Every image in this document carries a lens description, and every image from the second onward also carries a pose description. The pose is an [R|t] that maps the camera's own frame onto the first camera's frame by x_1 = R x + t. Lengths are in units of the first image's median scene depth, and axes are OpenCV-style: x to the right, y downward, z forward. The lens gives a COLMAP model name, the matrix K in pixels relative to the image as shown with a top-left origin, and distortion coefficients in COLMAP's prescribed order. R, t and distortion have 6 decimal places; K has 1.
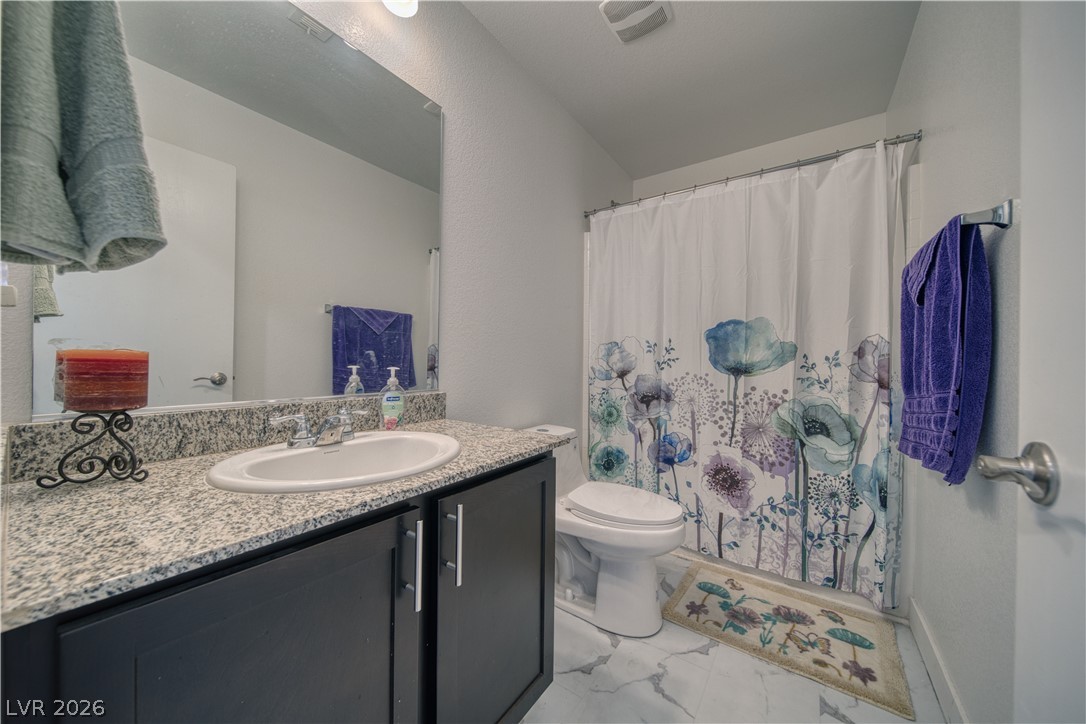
lens RADIAL K [[380.2, 0, 549.2], [0, 380.2, 360.3], [0, 0, 1]] dist [-0.001533, -0.001380]
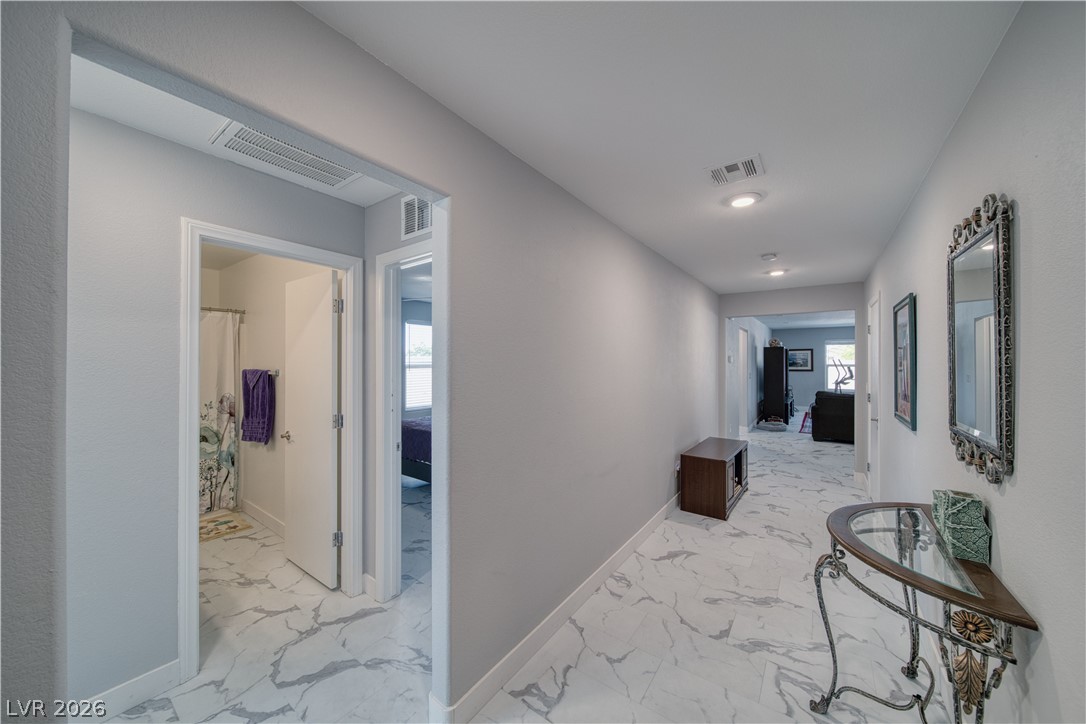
lens RADIAL K [[380.2, 0, 536.1], [0, 380.2, 360.9], [0, 0, 1]] dist [-0.001533, -0.001380]
pose [[0.029611, -0.007869, 0.999531, -1.430244], [-0.001986, 0.999967, 0.007931, -0.292964], [-0.999560, -0.002220, 0.029594, -0.971226]]
